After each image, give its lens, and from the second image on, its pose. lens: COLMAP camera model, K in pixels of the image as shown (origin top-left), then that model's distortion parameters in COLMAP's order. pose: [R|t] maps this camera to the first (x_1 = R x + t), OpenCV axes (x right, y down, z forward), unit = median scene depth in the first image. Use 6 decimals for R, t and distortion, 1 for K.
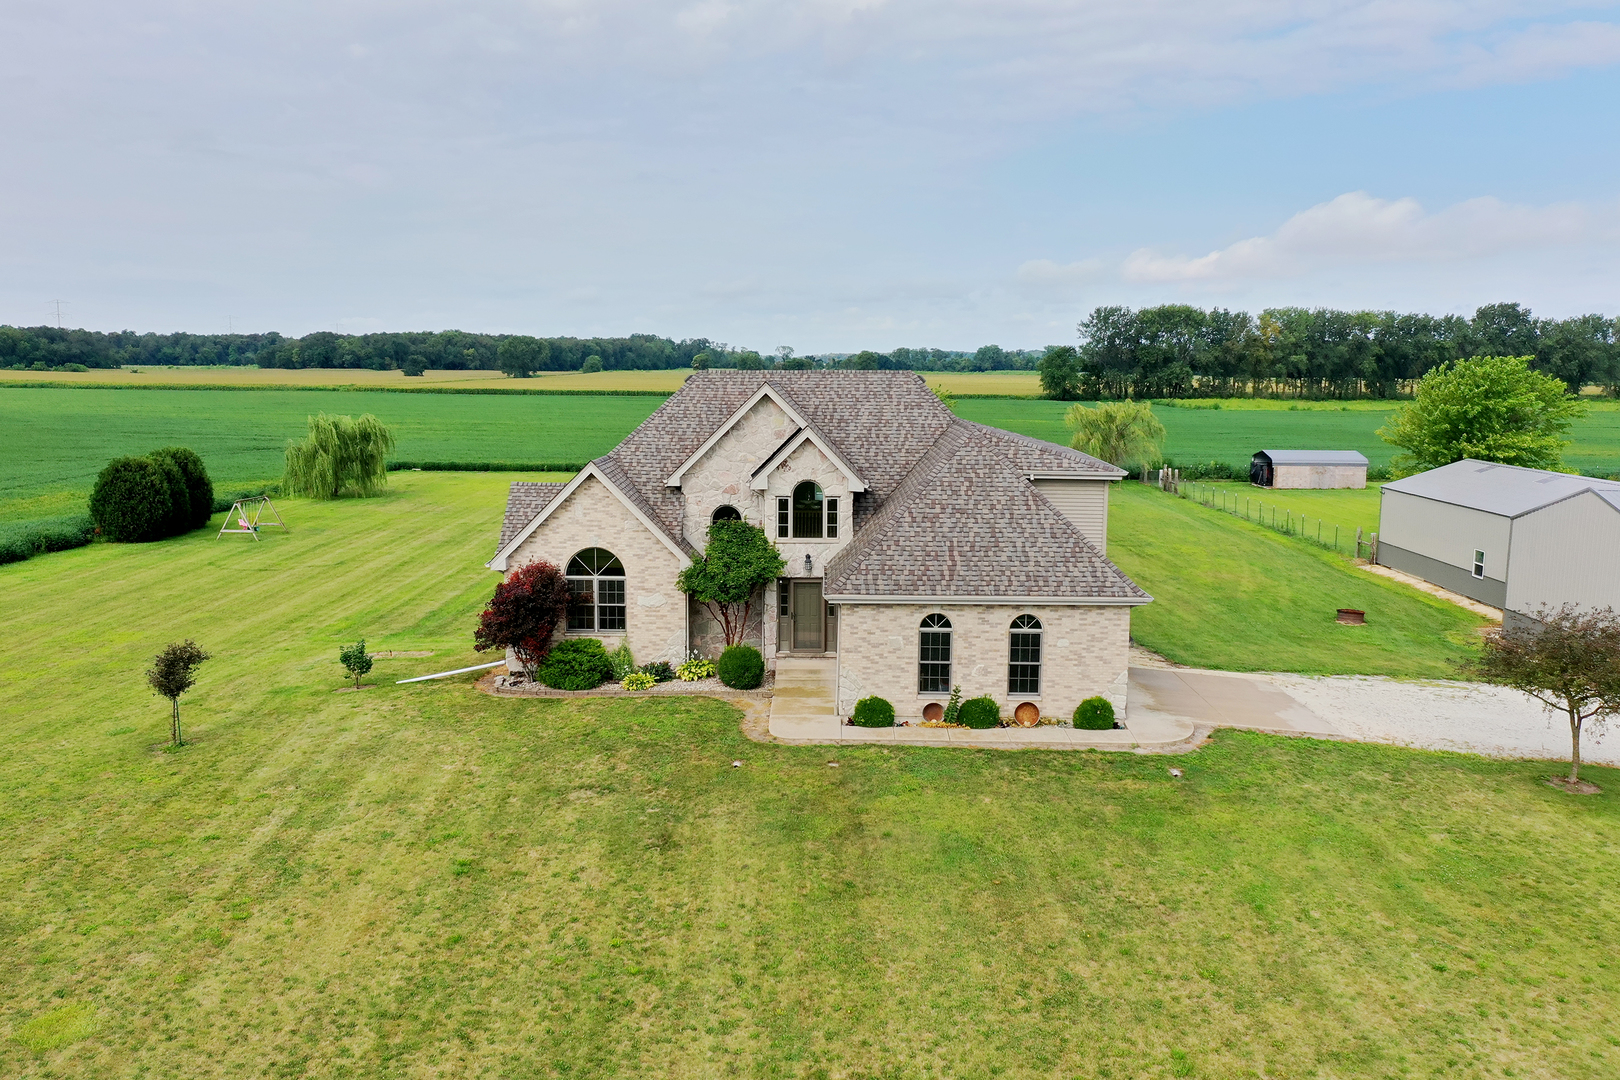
lens RADIAL K [[1262.7, 0, 813.0], [0, 1262.7, 540.0], [0, 0, 1]] dist [-0.005642, 0.002946]
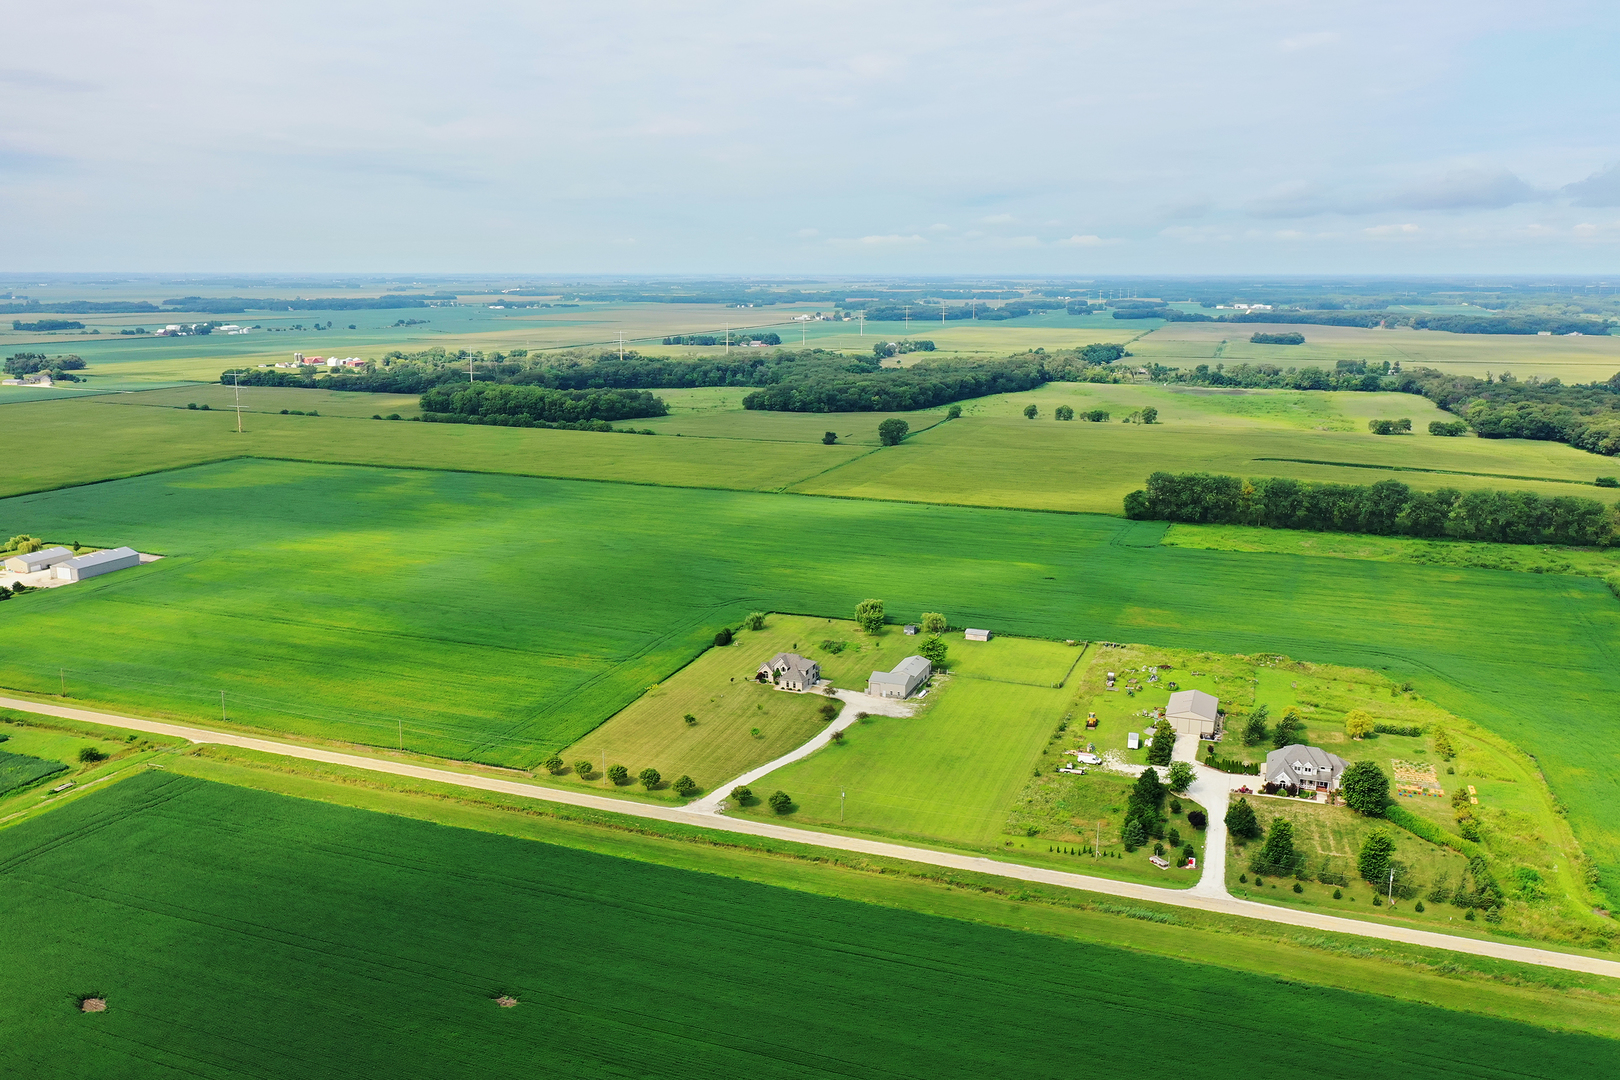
lens RADIAL K [[1262.2, 0, 813.7], [0, 1262.2, 534.7], [0, 0, 1]] dist [-0.004060, -0.001599]
pose [[0.936180, 0.063221, -0.345790, 1.355704], [-0.041327, 0.996667, 0.070336, -0.675024], [0.349084, -0.051557, 0.935672, -3.125084]]
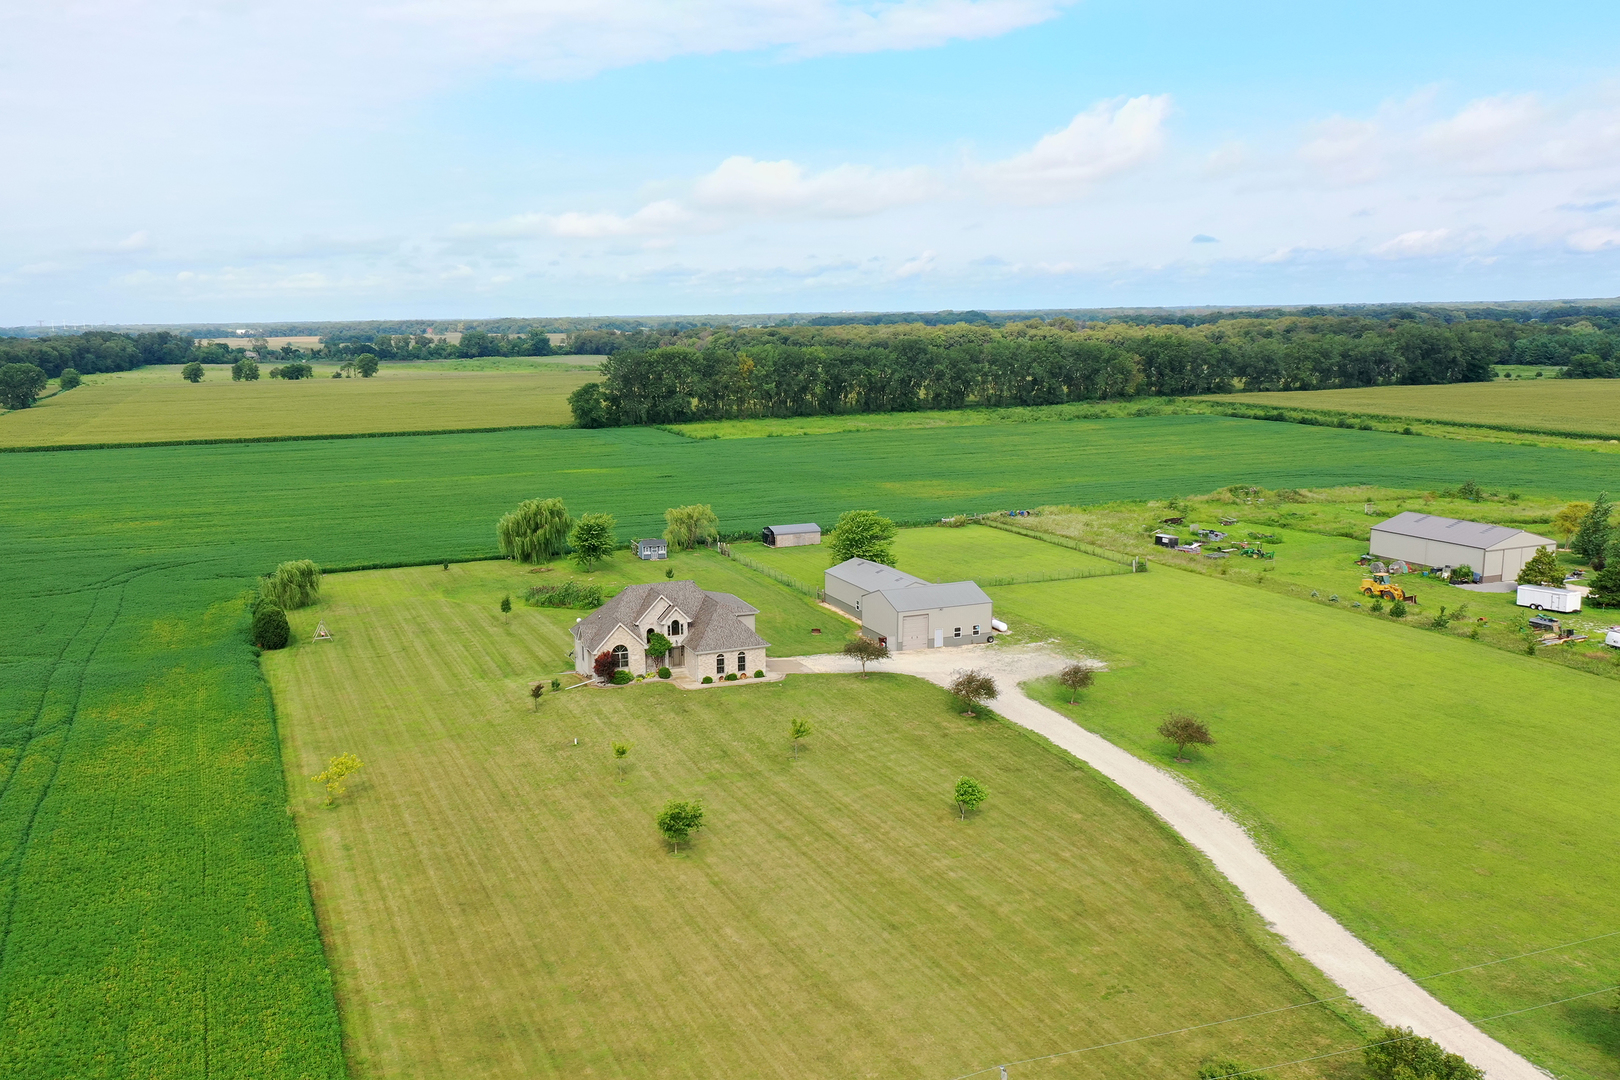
lens RADIAL K [[1333.5, 0, 767.7], [0, 1333.5, 542.9], [0, 0, 1]] dist [-0.000220, -0.005400]
pose [[0.931556, -0.083445, 0.353892, -0.366981], [0.073599, 0.996436, 0.041216, -0.136082], [-0.356070, -0.012349, 0.934378, -0.897376]]
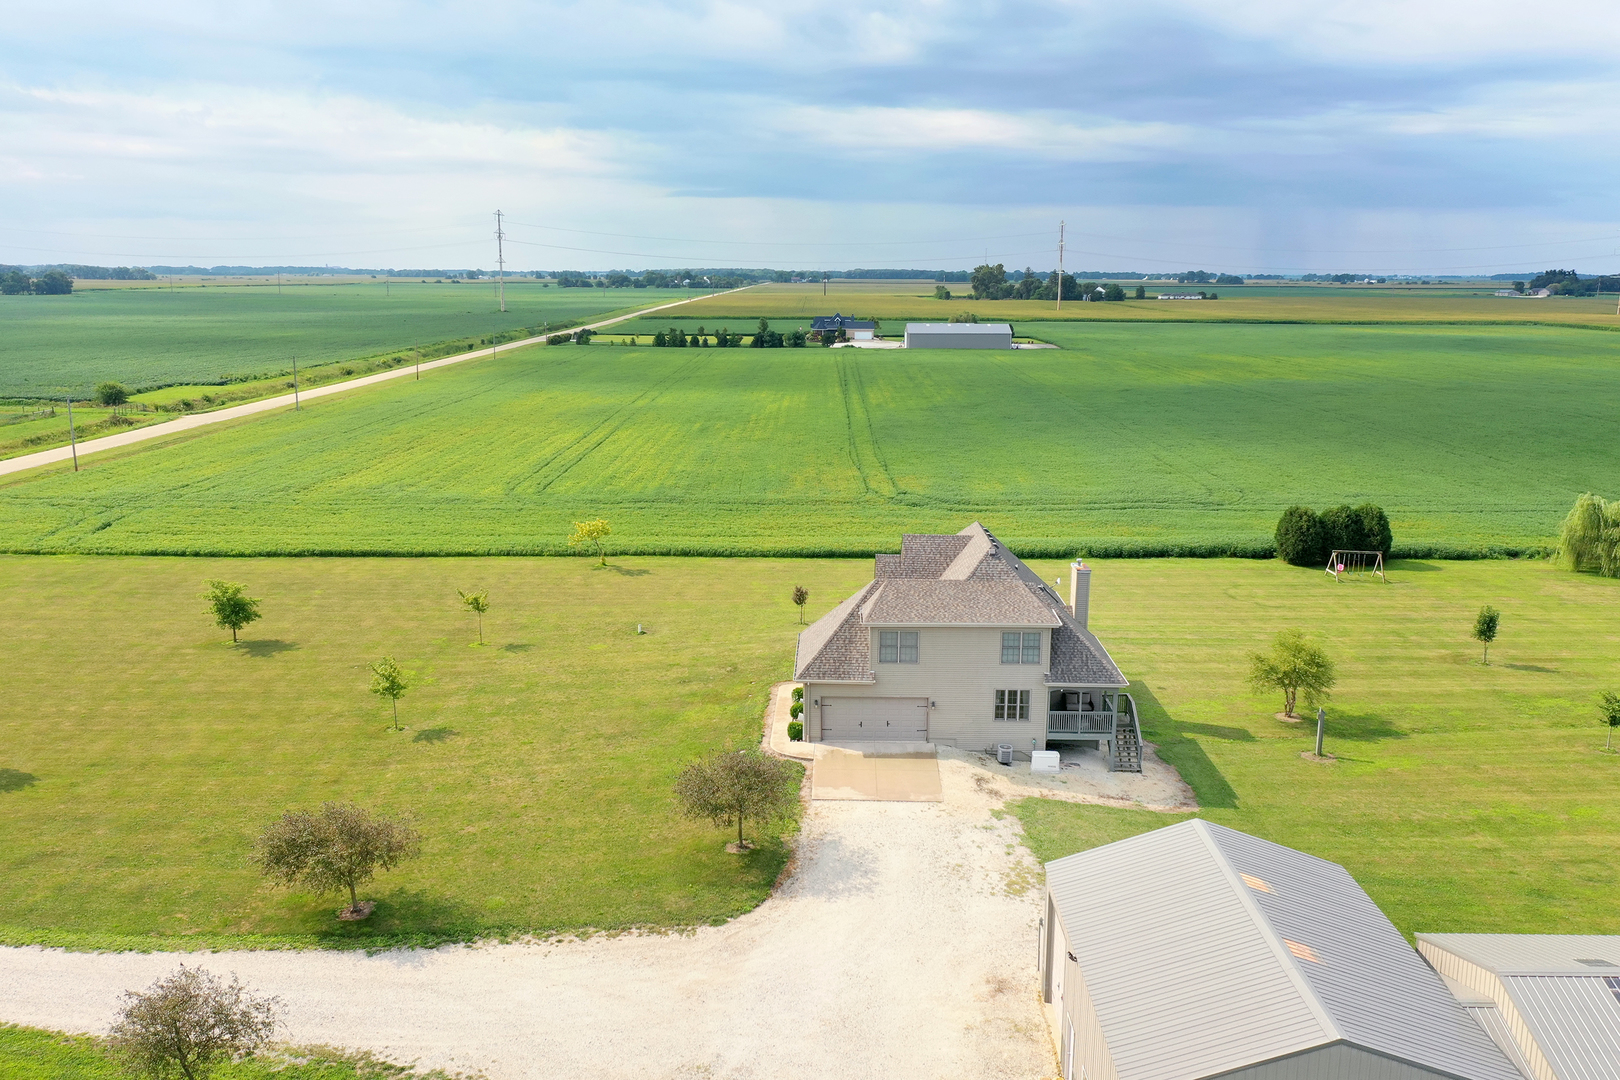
lens RADIAL K [[1262.9, 0, 812.2], [0, 1262.9, 547.0], [0, 0, 1]] dist [-0.005983, -0.000649]
pose [[-0.014395, 0.198705, -0.979954, 0.615463], [-0.140005, 0.970000, 0.198743, -0.157721], [0.990046, 0.140059, 0.013856, 0.277678]]
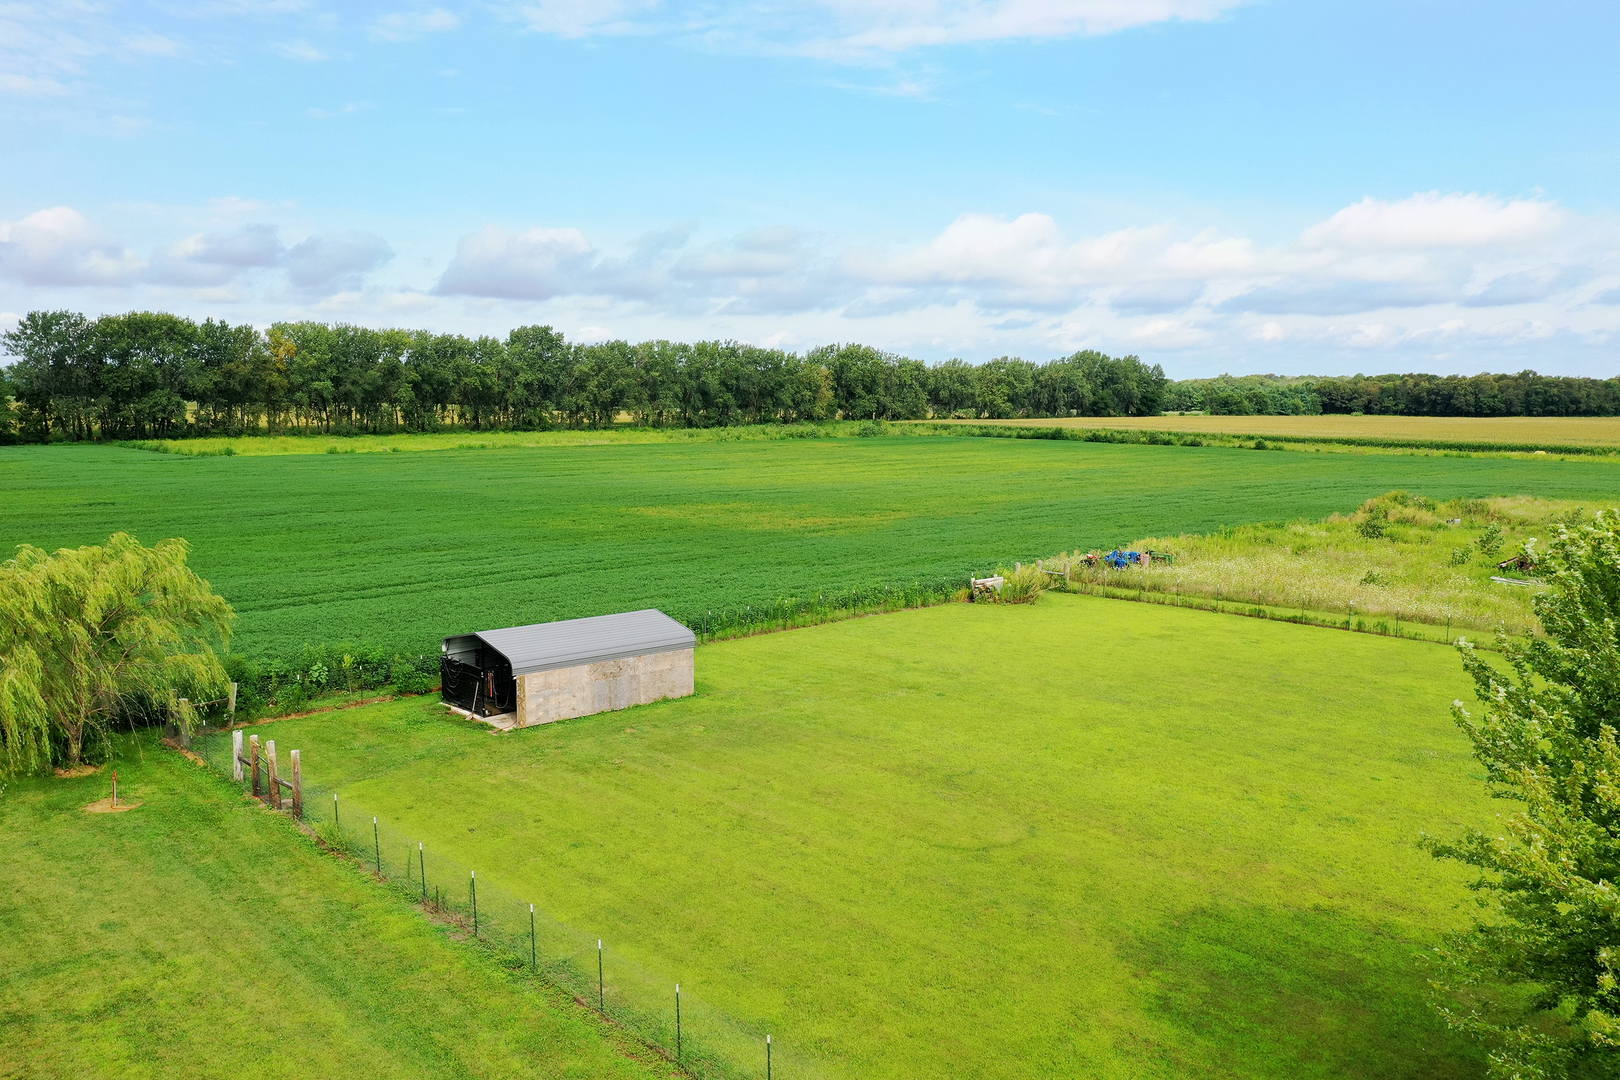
lens RADIAL K [[1268.5, 0, 813.7], [0, 1268.5, 537.6], [0, 0, 1]] dist [-0.009607, 0.012282]
pose [[0.724073, -0.078821, 0.685204, 0.157722], [0.091209, 0.995666, 0.018152, -0.106298], [-0.683666, 0.049354, 0.728125, 0.646282]]
